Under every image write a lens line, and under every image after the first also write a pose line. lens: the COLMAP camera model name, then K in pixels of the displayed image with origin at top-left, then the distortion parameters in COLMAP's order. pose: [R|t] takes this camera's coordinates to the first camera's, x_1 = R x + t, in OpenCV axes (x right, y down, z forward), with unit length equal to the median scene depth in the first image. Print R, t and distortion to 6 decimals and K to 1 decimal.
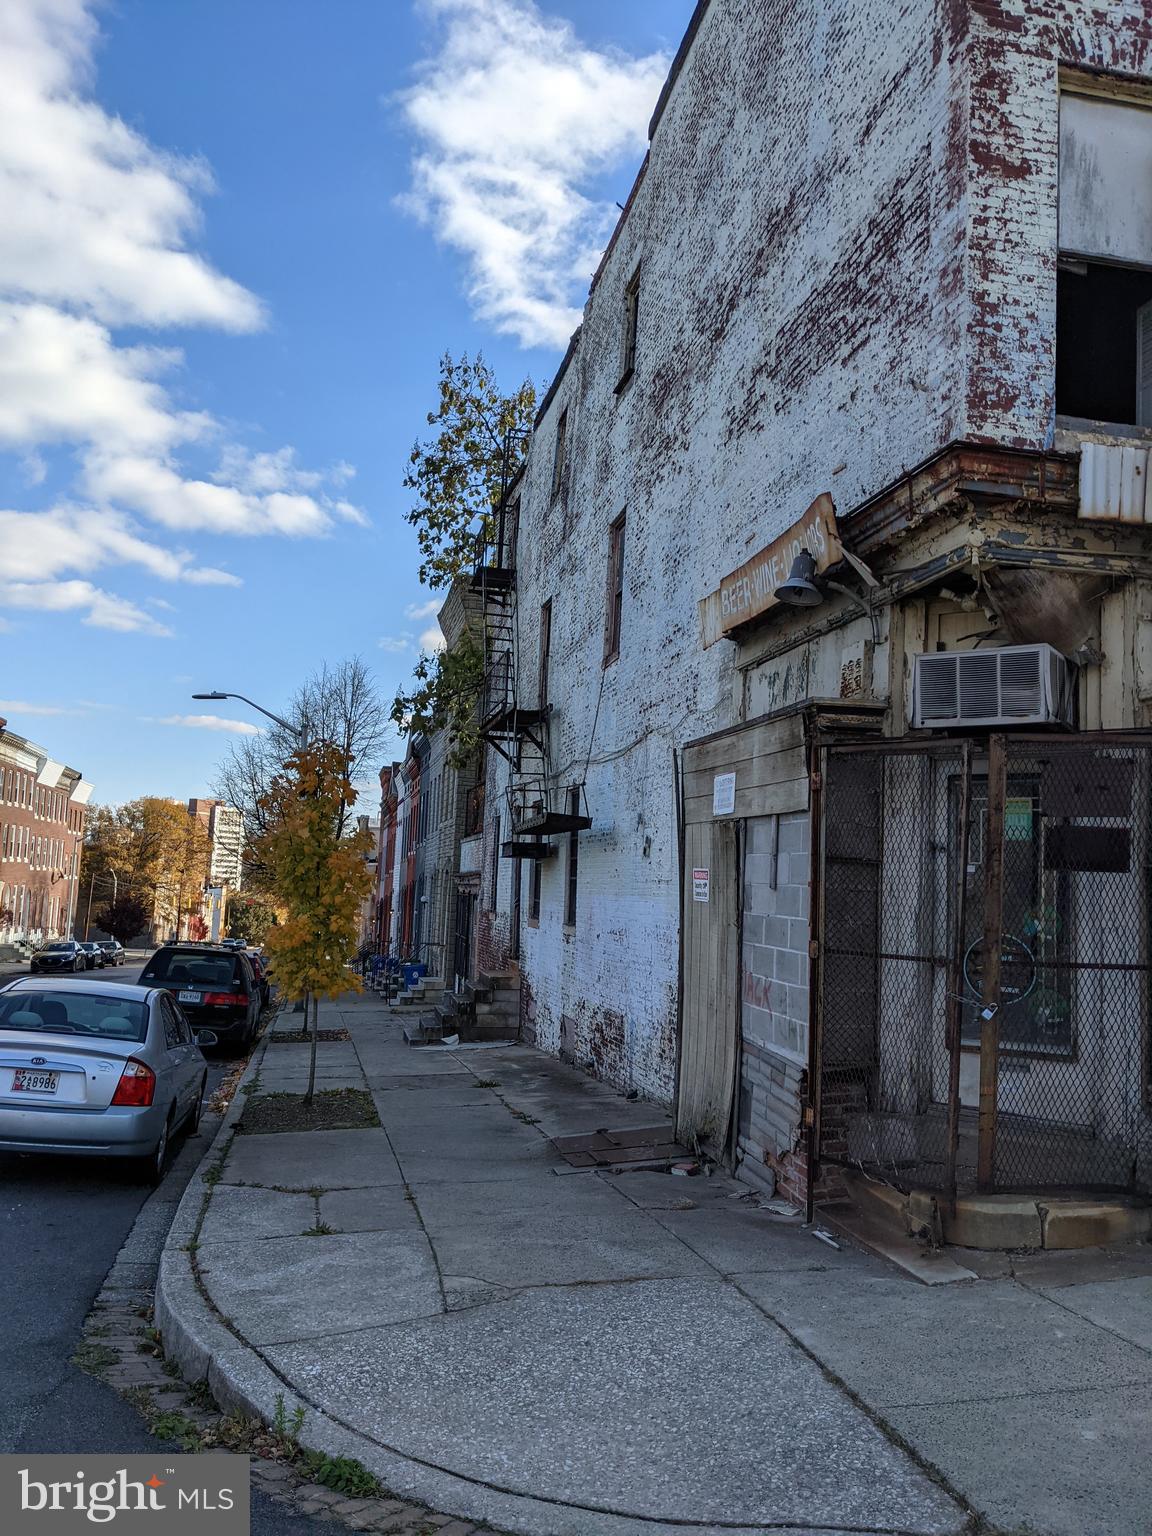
lens RADIAL K [[1200.9, 0, 543.4], [0, 1200.9, 785.5], [0, 0, 1]] dist [0.074490, -0.108304]
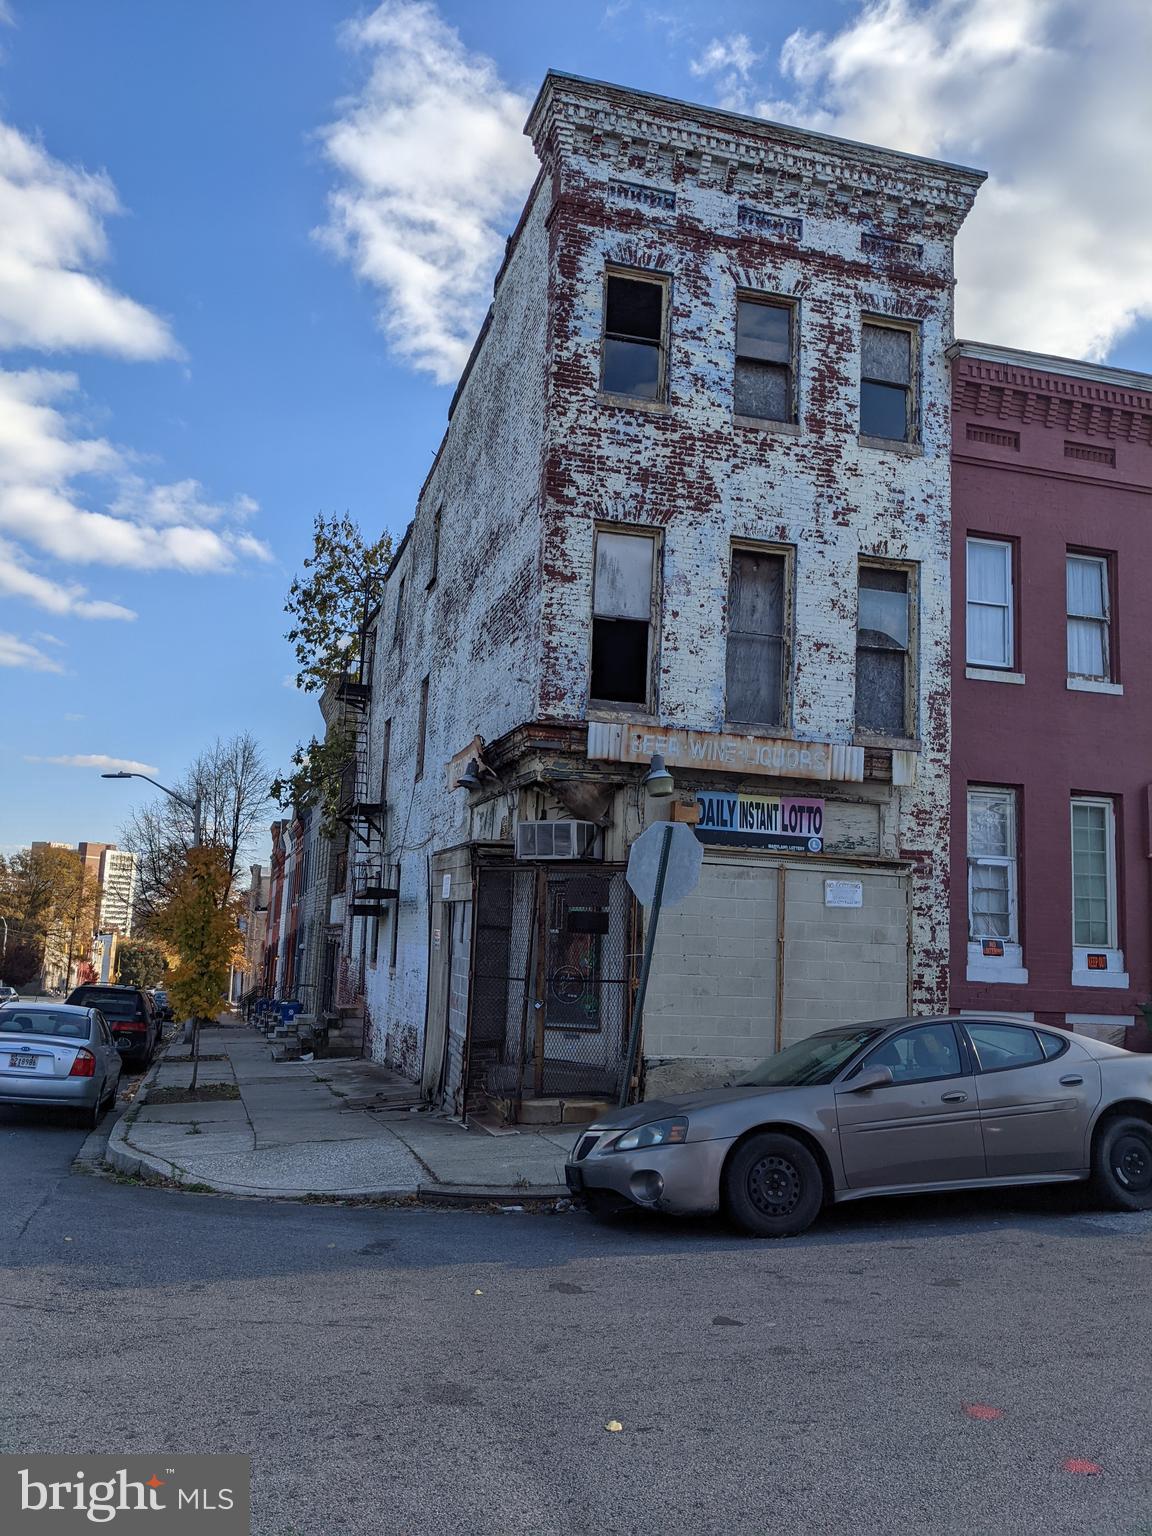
lens RADIAL K [[1198.2, 0, 558.8], [0, 1198.2, 767.4], [0, 0, 1]] dist [0.061440, -0.116124]
pose [[0.995622, 0.010330, 0.092901, 0.102663], [-0.005498, 0.998625, -0.052125, -0.050440], [-0.093312, 0.051386, 0.994310, -0.490866]]
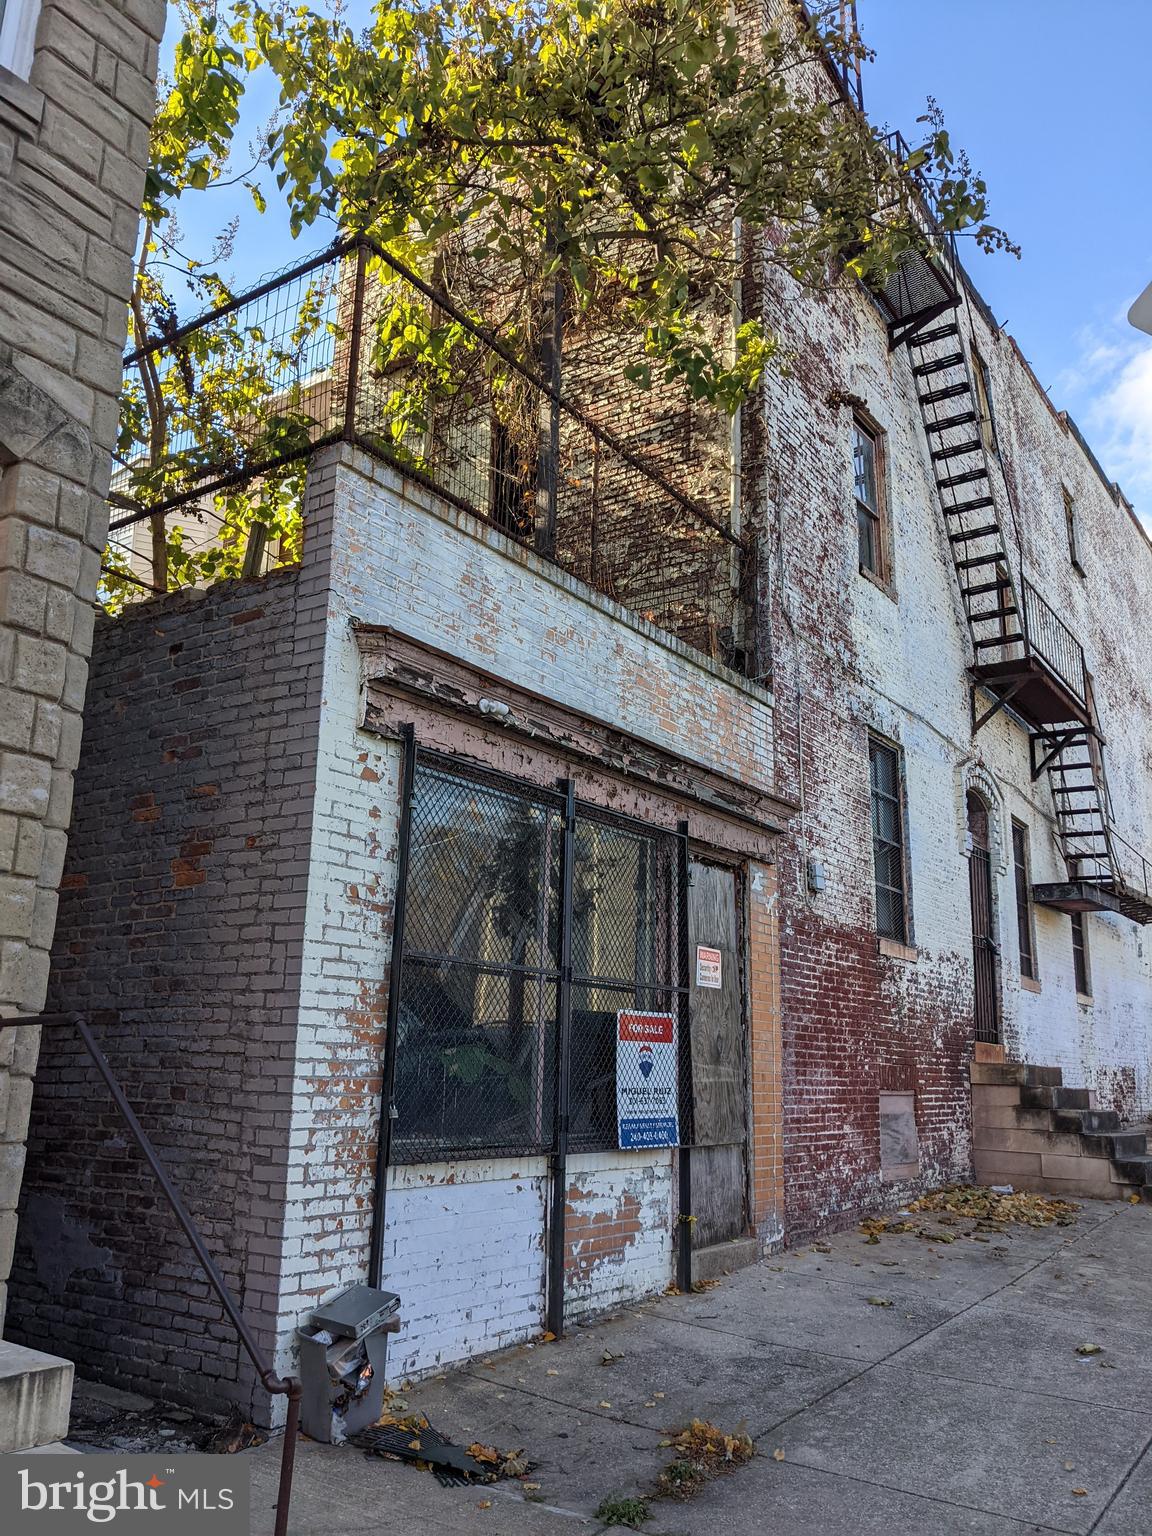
lens RADIAL K [[1198.2, 0, 558.8], [0, 1198.2, 767.4], [0, 0, 1]] dist [0.061440, -0.116124]
pose [[-0.693534, 0.123512, 0.709757, -0.511349], [-0.112970, 0.954361, -0.276465, 0.330009], [-0.711511, -0.271919, -0.647929, 2.533663]]
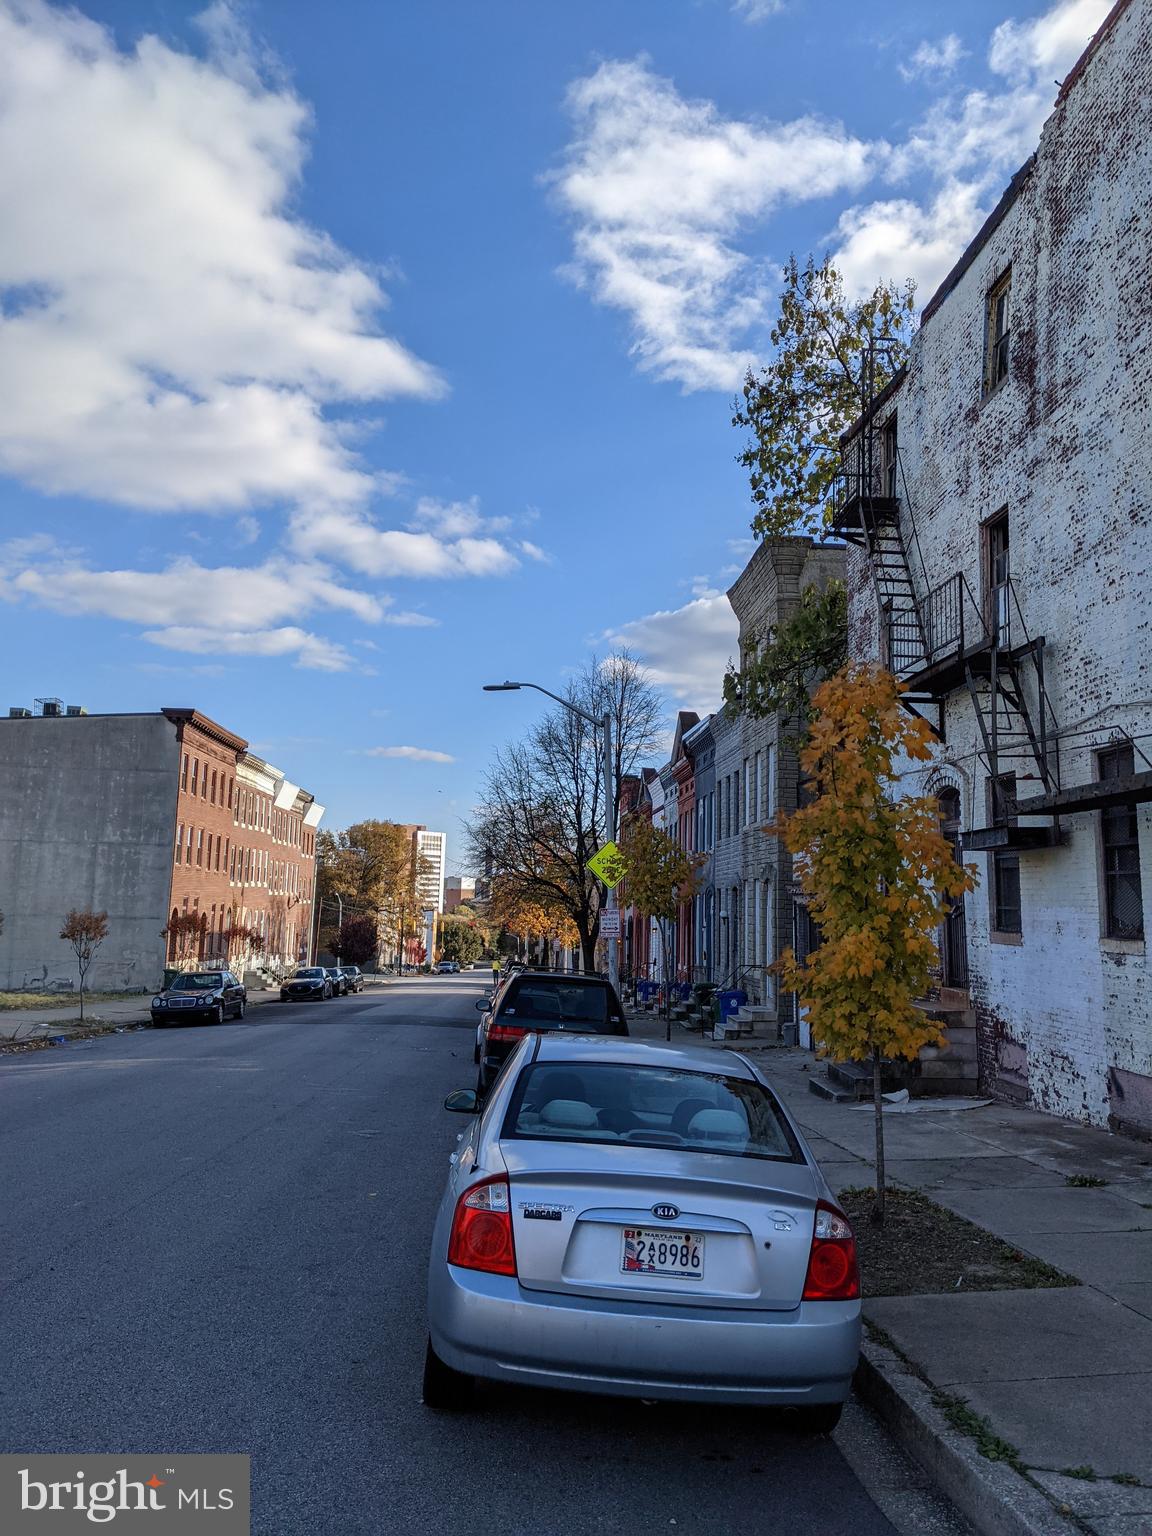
lens RADIAL K [[1193.6, 0, 573.3], [0, 1193.6, 734.0], [0, 0, 1]] dist [0.070446, -0.111408]
pose [[0.990862, -0.038844, -0.129163, -0.256260], [0.031104, 0.997628, -0.061413, 0.037982], [0.131242, 0.056835, 0.989720, 0.324455]]
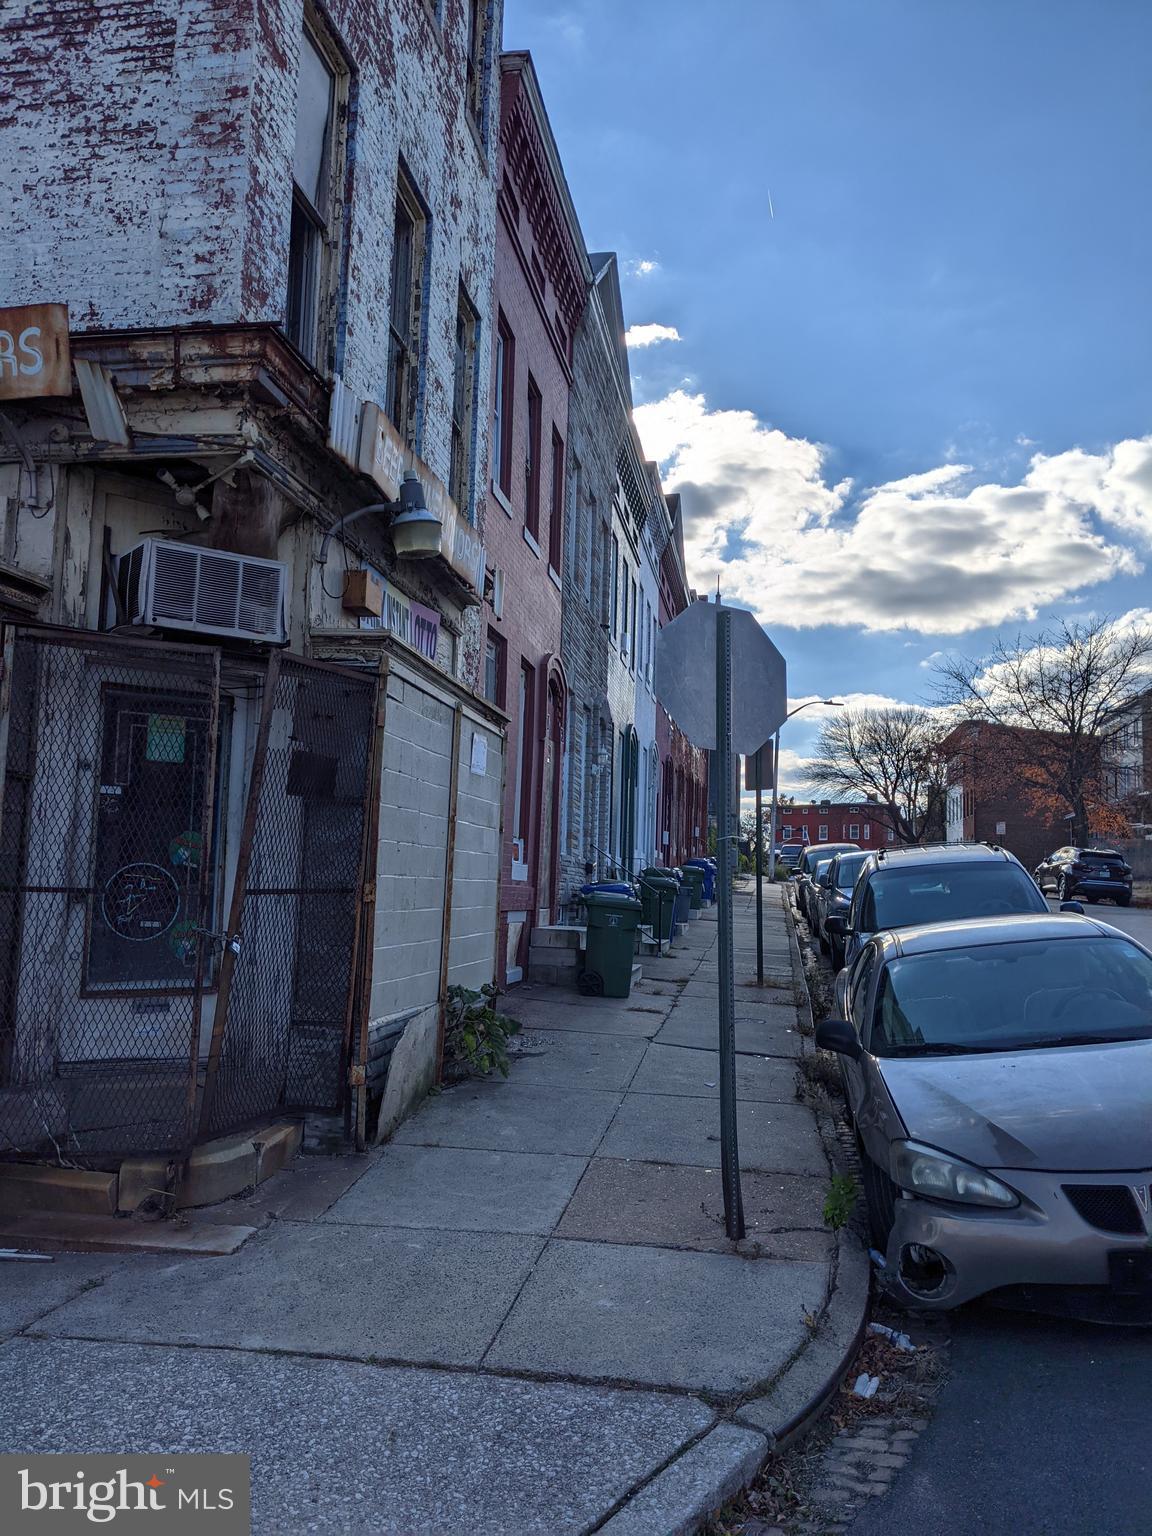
lens RADIAL K [[1208.5, 0, 556.0], [0, 1208.5, 769.6], [0, 0, 1]] dist [0.057871, -0.085262]
pose [[0.358143, 0.062063, 0.931602, -0.203549], [-0.095142, 0.995020, -0.029712, 0.028181], [-0.928807, -0.077993, 0.362264, 0.217984]]
